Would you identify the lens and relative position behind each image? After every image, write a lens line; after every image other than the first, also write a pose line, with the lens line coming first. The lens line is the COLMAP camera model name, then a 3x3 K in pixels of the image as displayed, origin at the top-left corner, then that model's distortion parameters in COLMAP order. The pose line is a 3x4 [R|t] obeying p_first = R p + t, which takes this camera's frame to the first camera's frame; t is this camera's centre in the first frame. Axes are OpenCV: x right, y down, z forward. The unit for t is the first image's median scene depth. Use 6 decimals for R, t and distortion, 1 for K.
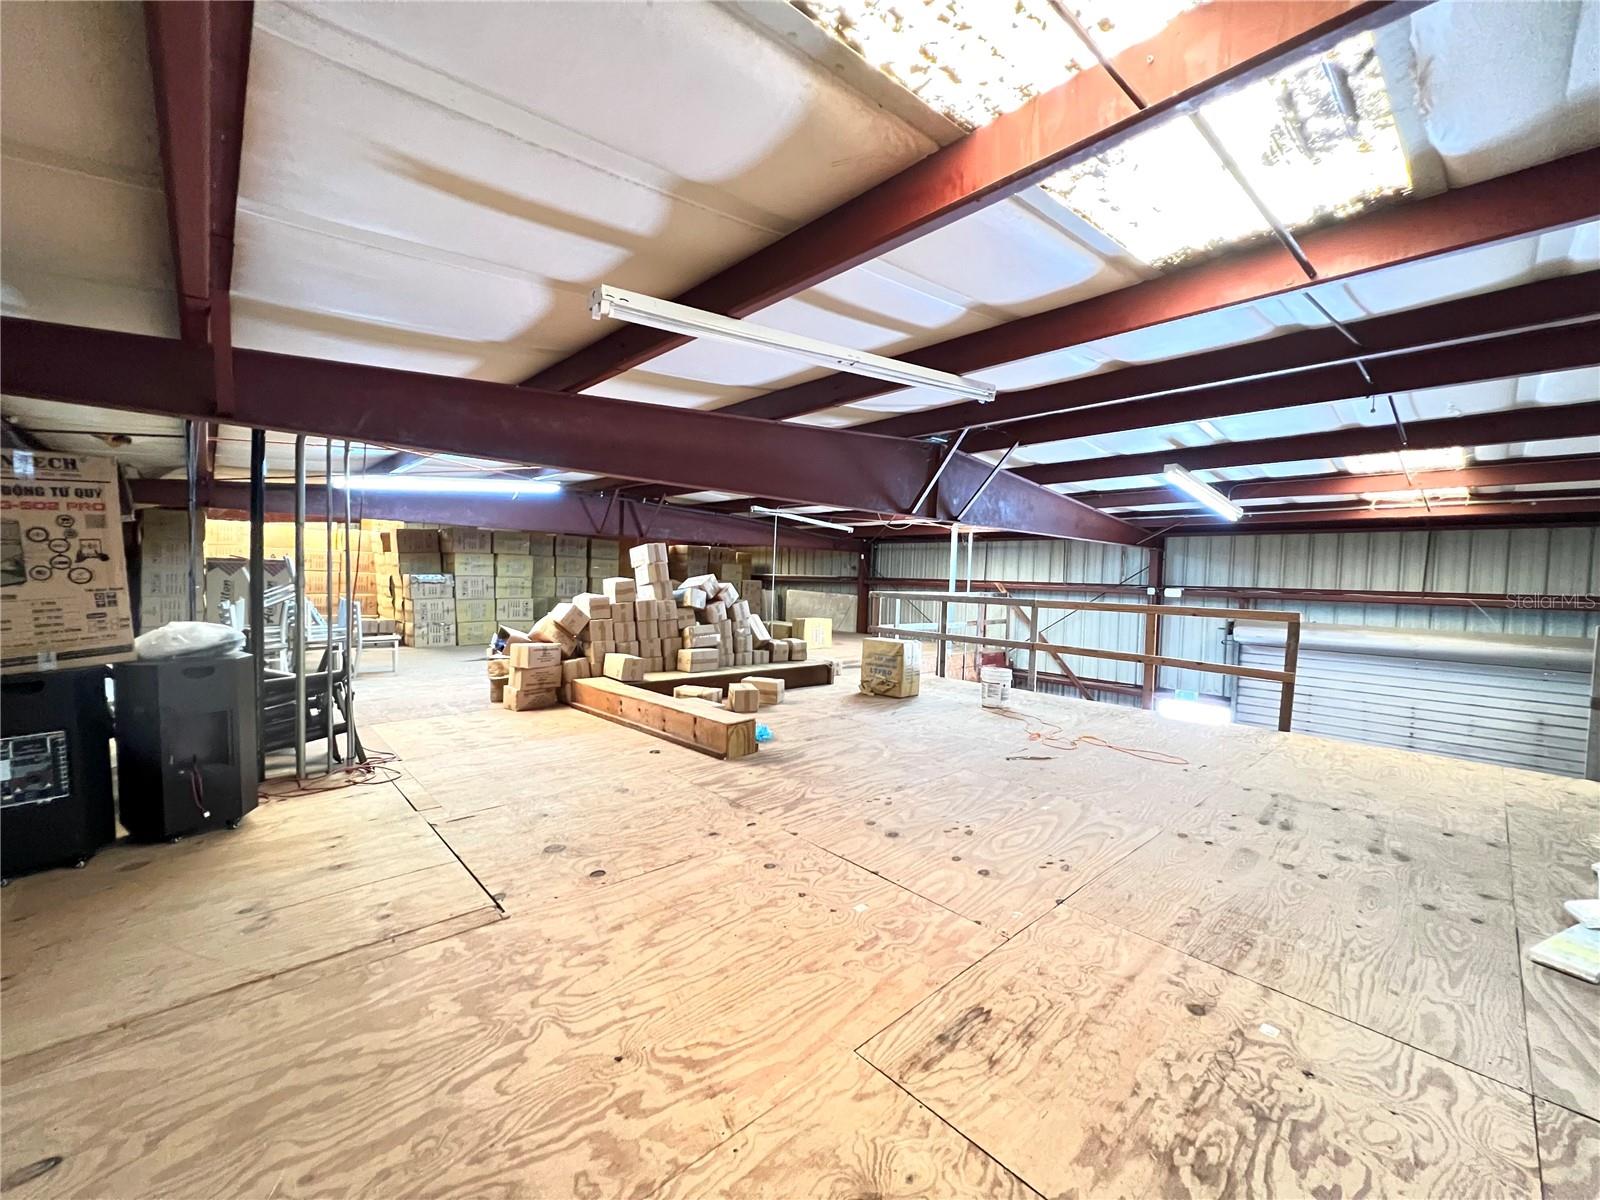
lens RADIAL K [[636.7, 0, 798.2], [0, 636.7, 602.3], [0, 0, 1]] dist [-0.001205, 0.000434]
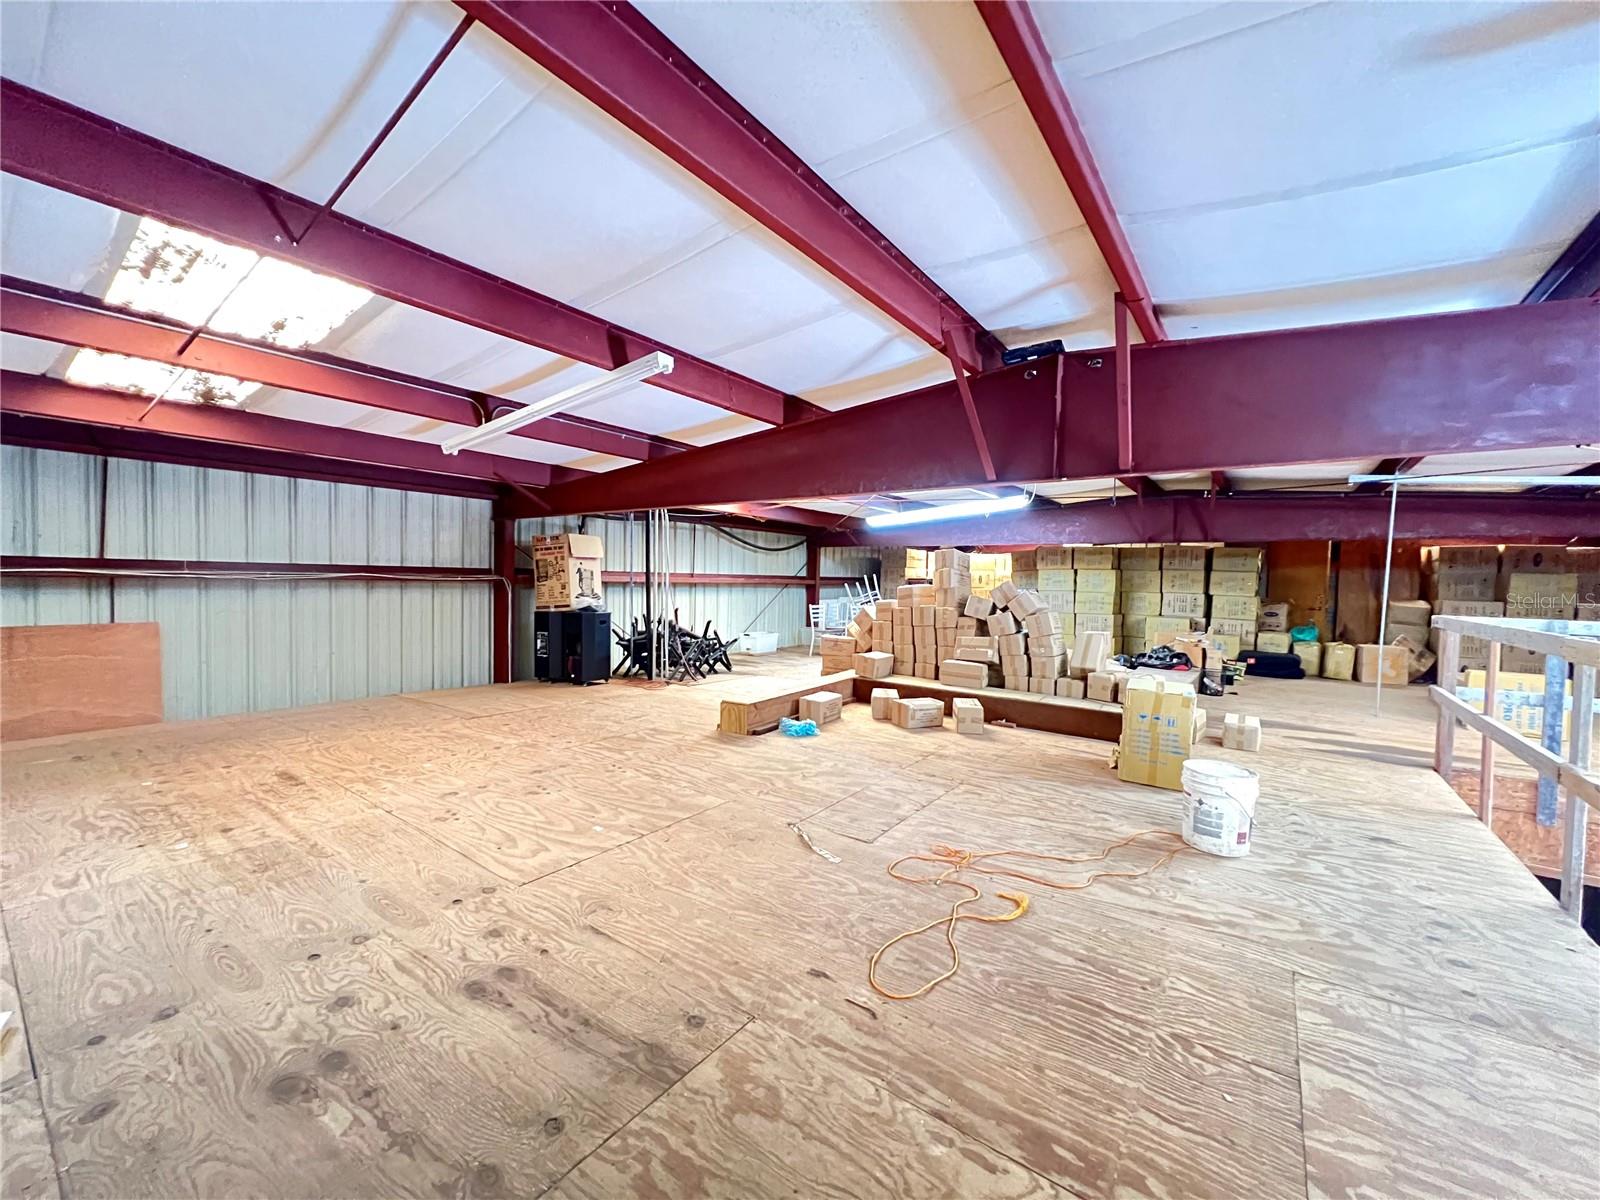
lens RADIAL K [[636.7, 0, 799.7], [0, 636.7, 601.8], [0, 0, 1]] dist [-0.001205, 0.000434]
pose [[0.191521, 0.012550, -0.981408, 1.348946], [-0.056851, 0.998381, 0.001672, -0.001281], [0.979841, 0.055474, 0.191924, 1.139887]]
